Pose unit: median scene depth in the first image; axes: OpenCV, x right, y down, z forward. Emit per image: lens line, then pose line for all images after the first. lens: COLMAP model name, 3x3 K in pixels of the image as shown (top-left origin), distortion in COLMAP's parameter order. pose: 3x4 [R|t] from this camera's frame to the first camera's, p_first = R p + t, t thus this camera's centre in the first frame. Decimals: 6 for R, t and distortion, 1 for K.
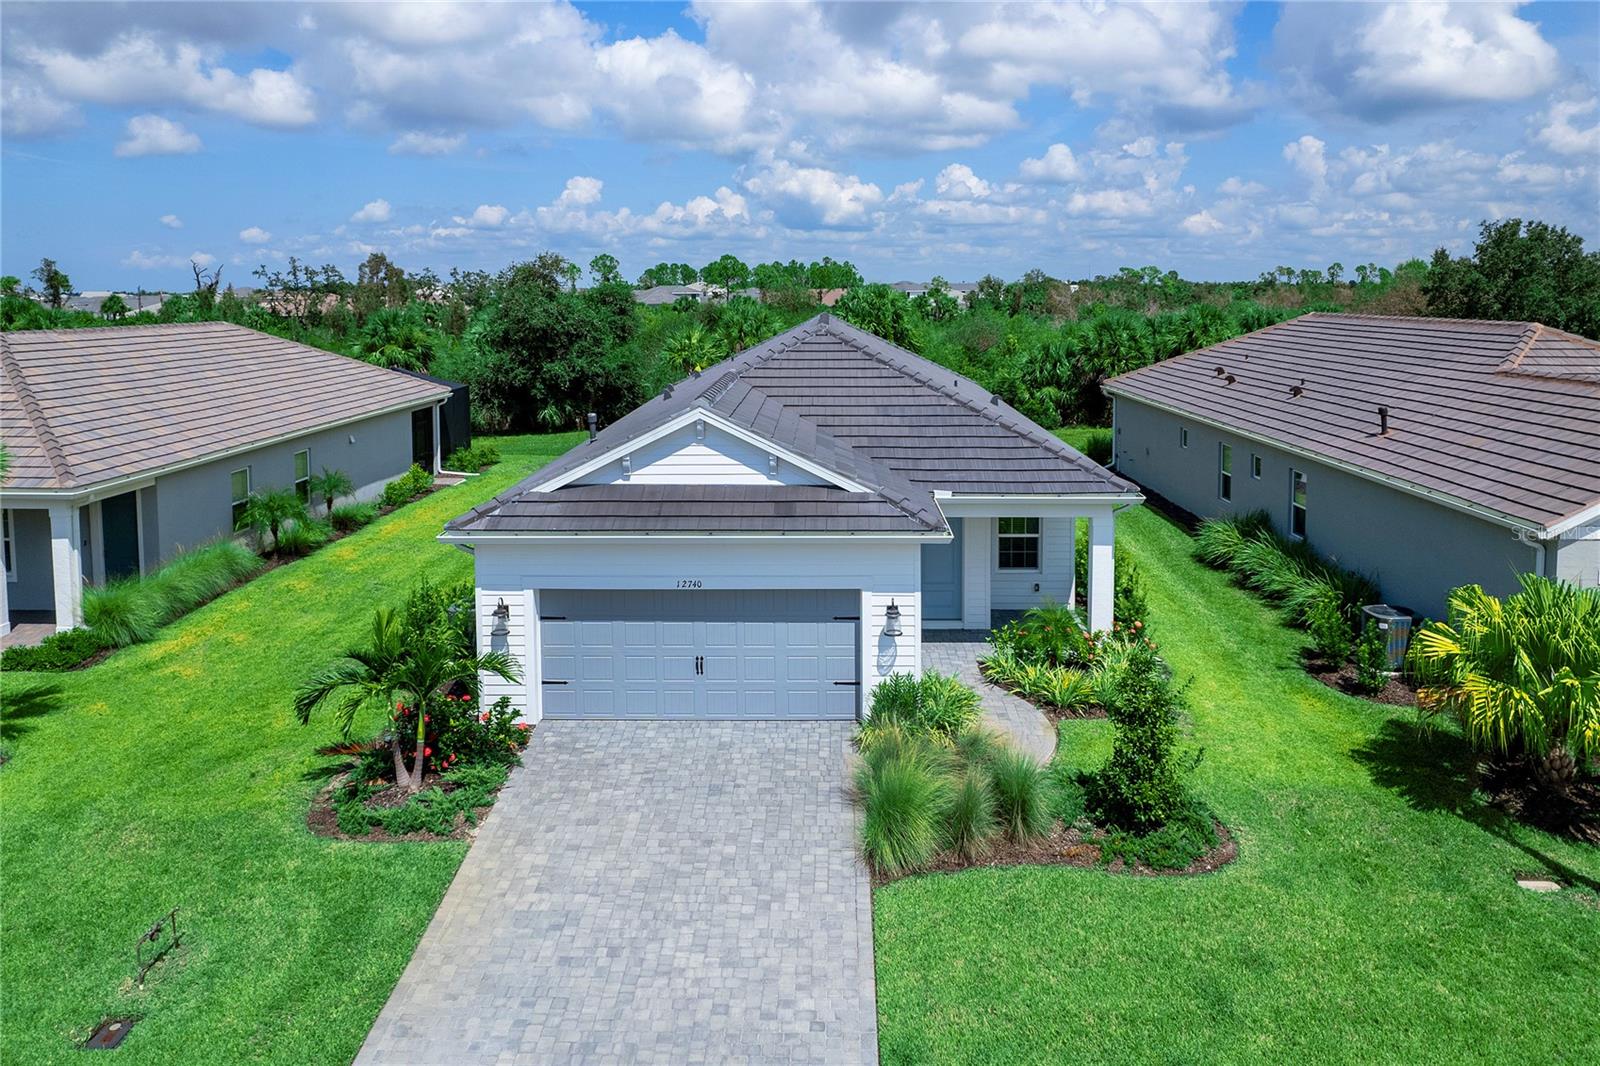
lens RADIAL K [[1088.8, 0, 803.3], [0, 1088.8, 409.7], [0, 0, 1]] dist [-0.030364, 0.003210]
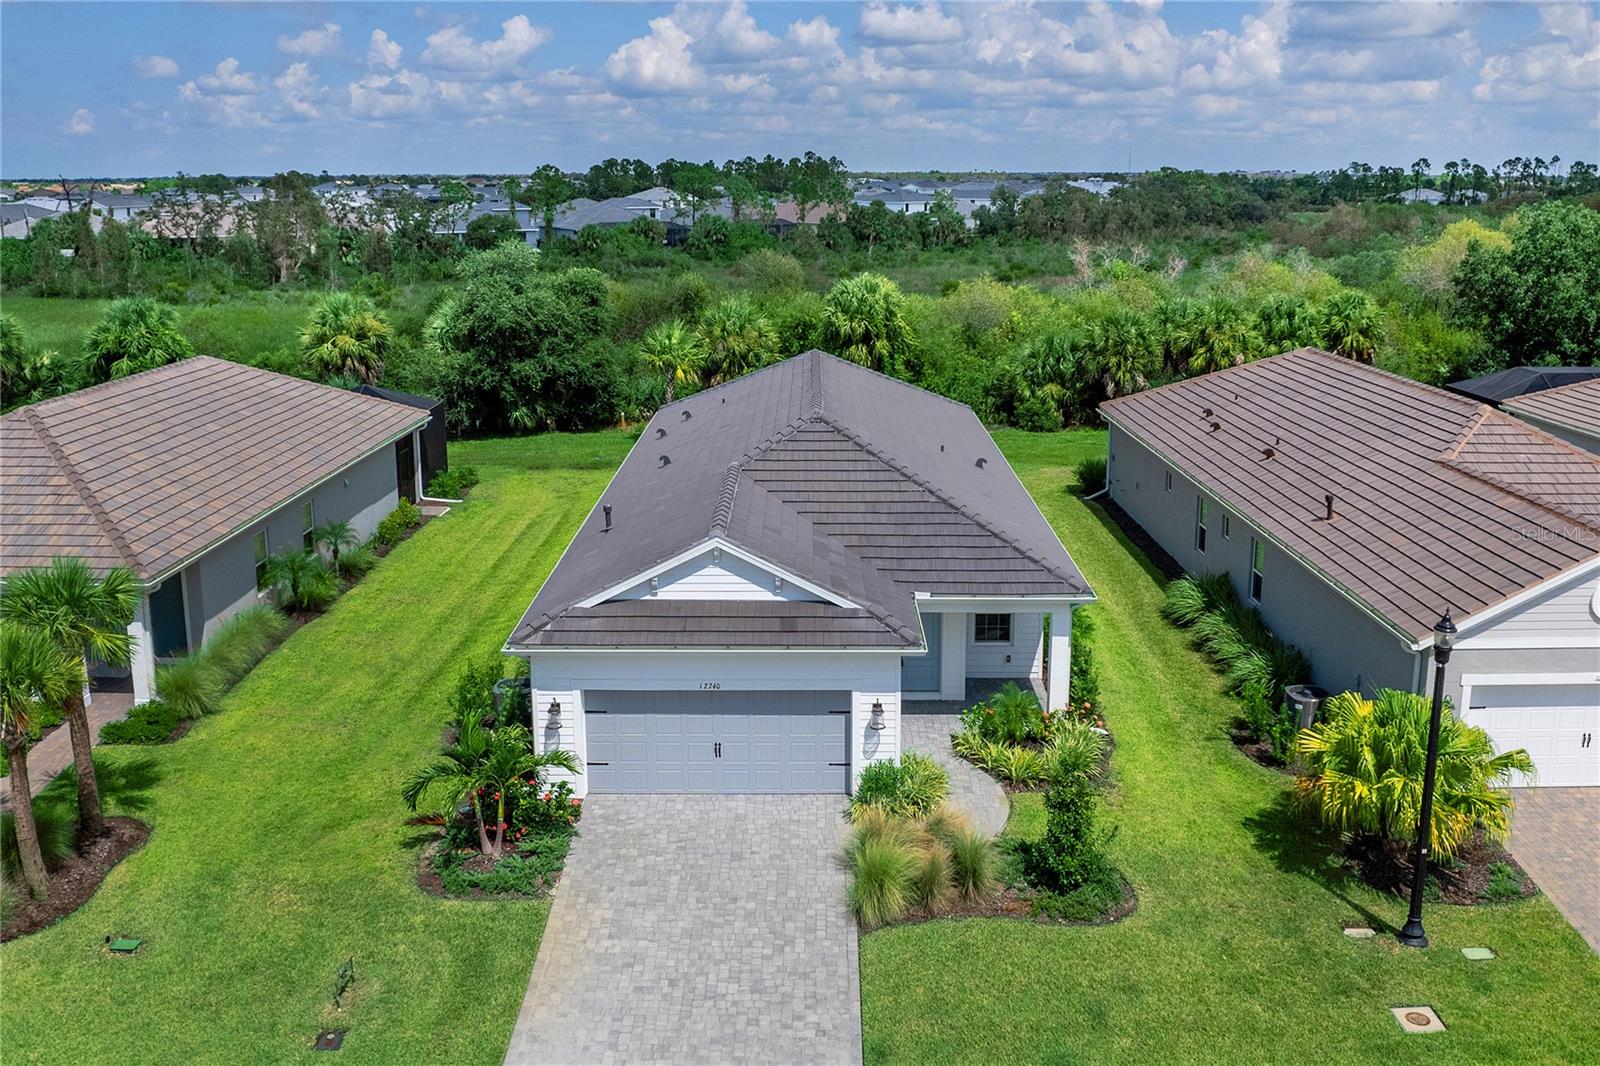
lens RADIAL K [[1312.5, 0, 794.3], [0, 1312.5, 456.0], [0, 0, 1]] dist [-0.028559, -0.010161]
pose [[0.999937, 0.000699, 0.011186, -0.030623], [-0.001818, 0.994953, 0.100322, -0.269733], [-0.011059, -0.100336, 0.994892, -0.478377]]
